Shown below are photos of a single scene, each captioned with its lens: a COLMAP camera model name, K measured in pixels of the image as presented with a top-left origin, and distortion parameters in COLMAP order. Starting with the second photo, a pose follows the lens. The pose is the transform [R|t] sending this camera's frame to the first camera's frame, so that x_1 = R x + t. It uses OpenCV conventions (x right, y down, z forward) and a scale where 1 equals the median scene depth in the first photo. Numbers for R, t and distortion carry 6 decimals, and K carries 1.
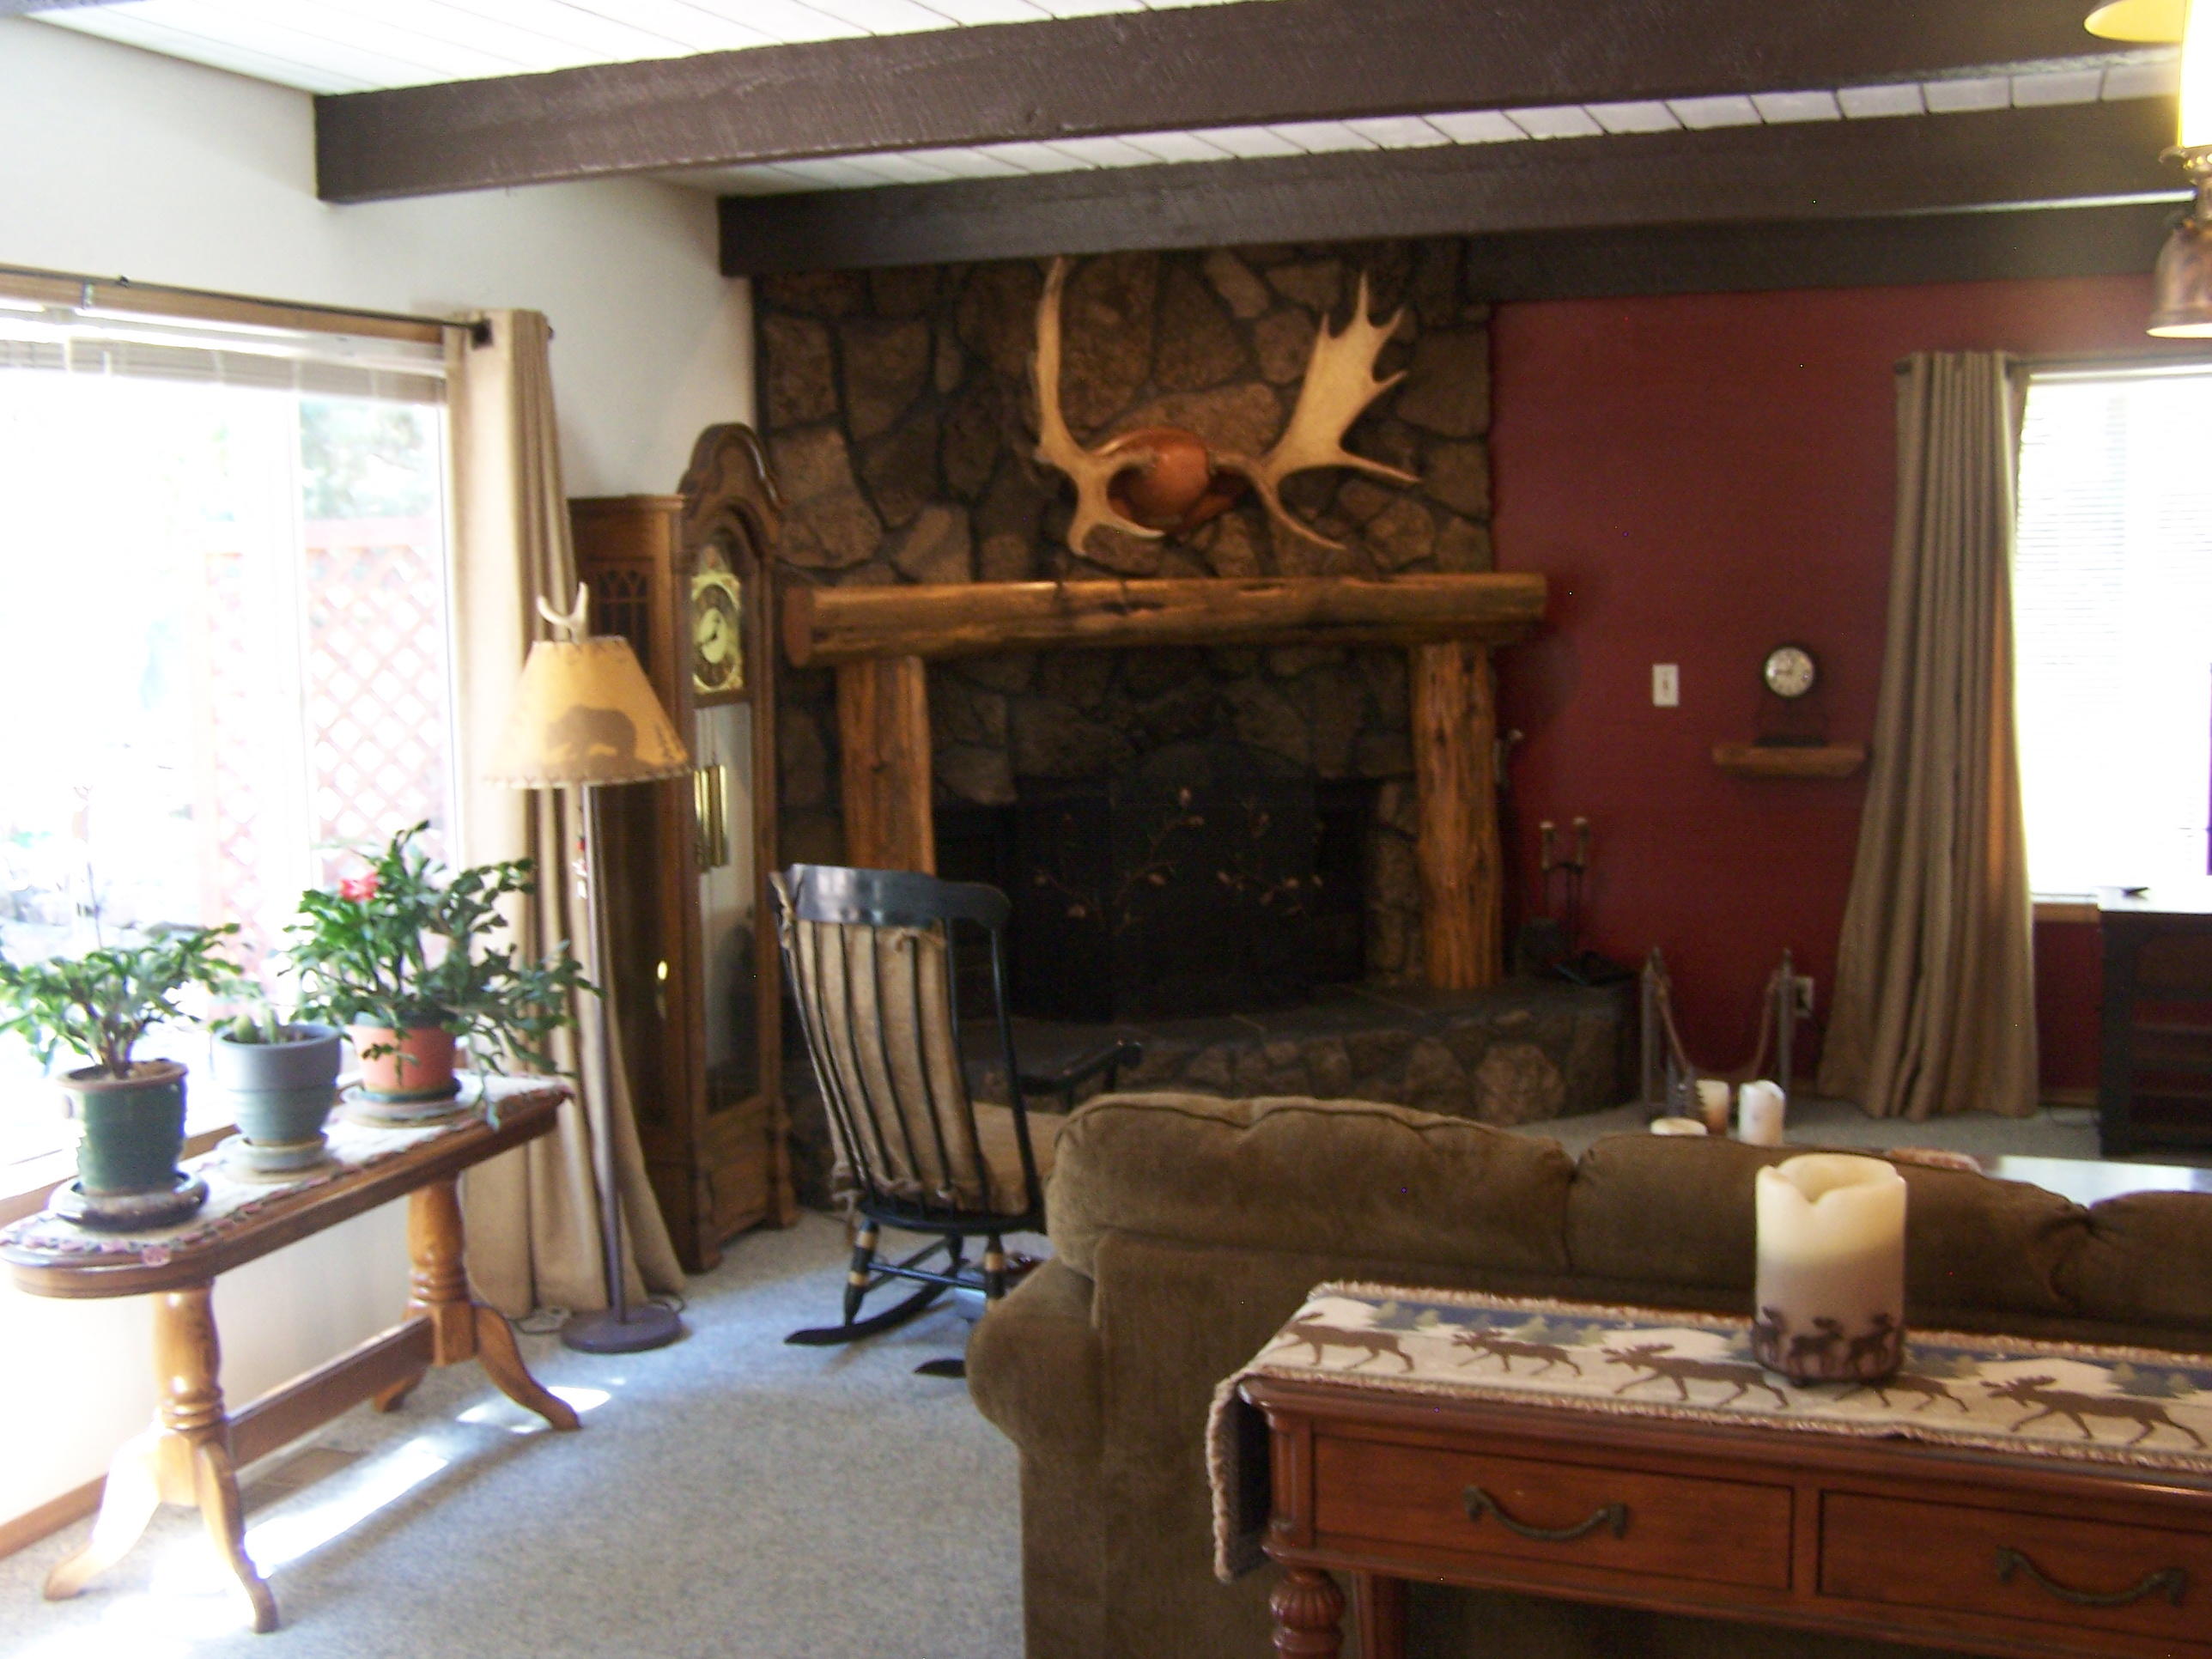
lens RADIAL K [[2473.5, 0, 1106.0], [0, 2473.5, 829.5], [0, 0, 1]] dist [-0.222143, 0.431874]
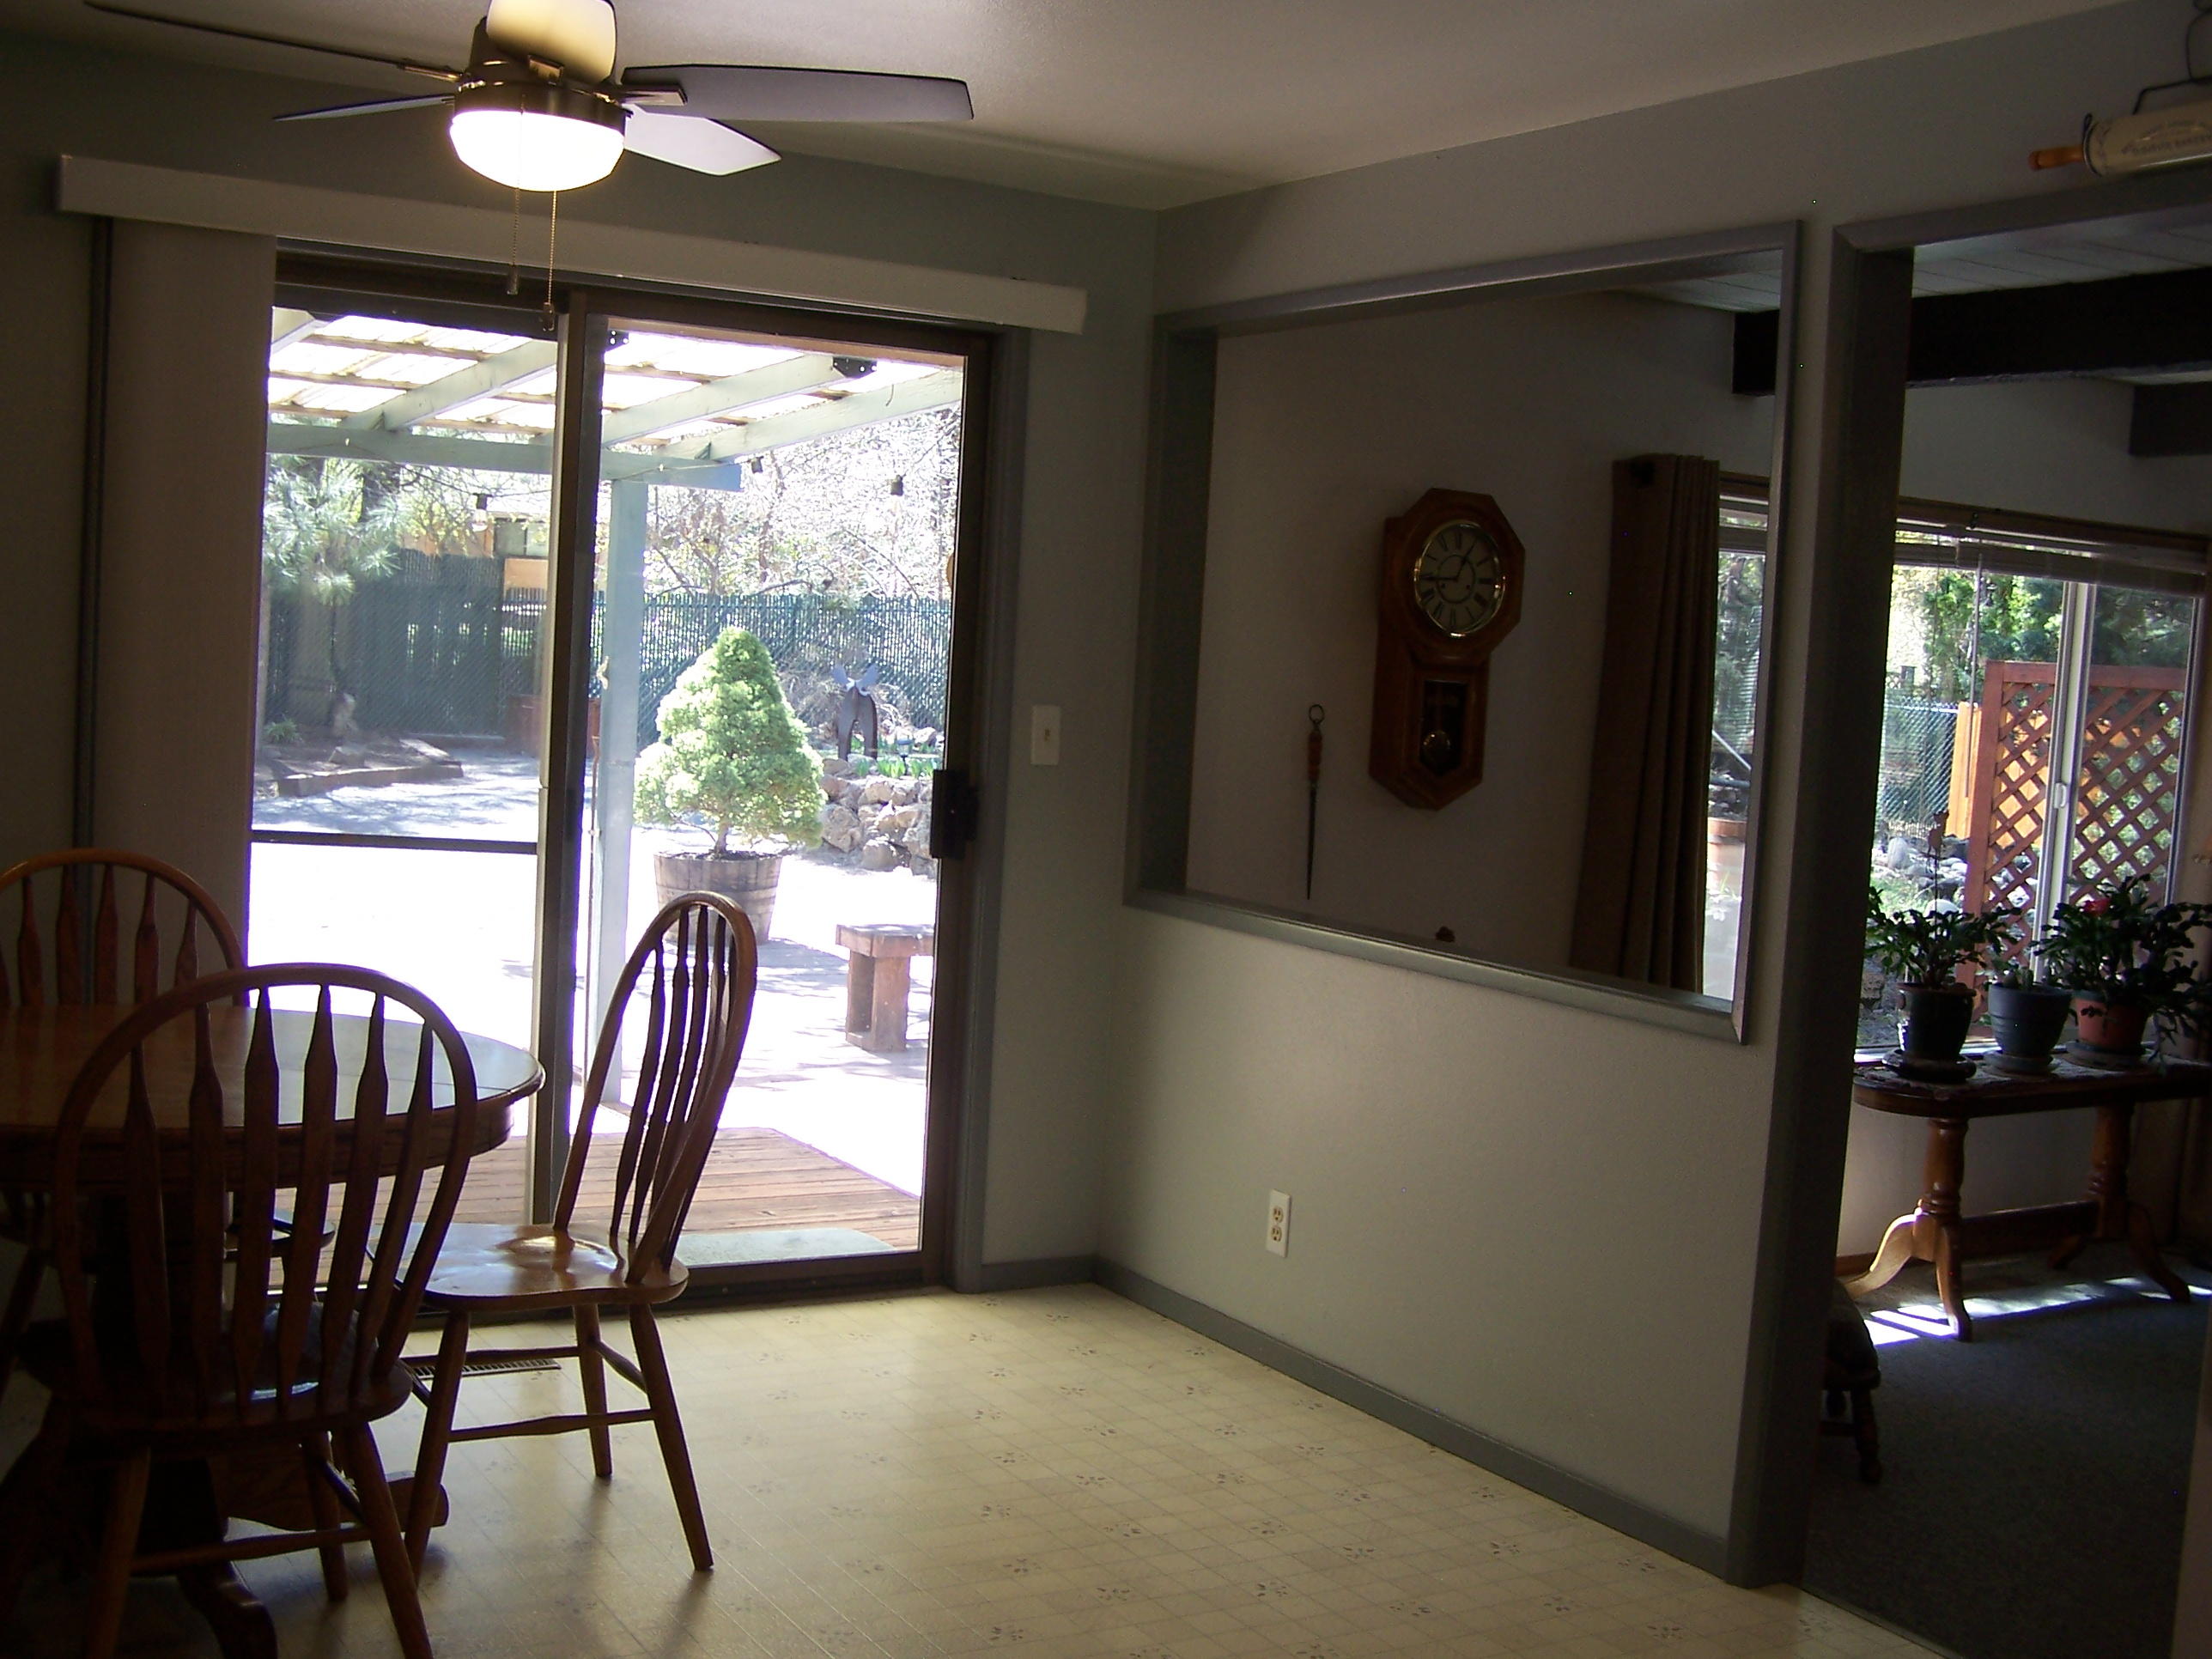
lens RADIAL K [[2473.5, 0, 1106.0], [0, 2473.5, 829.5], [0, 0, 1]] dist [-0.222143, 0.431874]
pose [[0.764591, 0.117961, -0.633628, 0.173356], [-0.150323, 0.988633, 0.002659, 0.064448], [0.626740, 0.093216, 0.773633, -0.573053]]
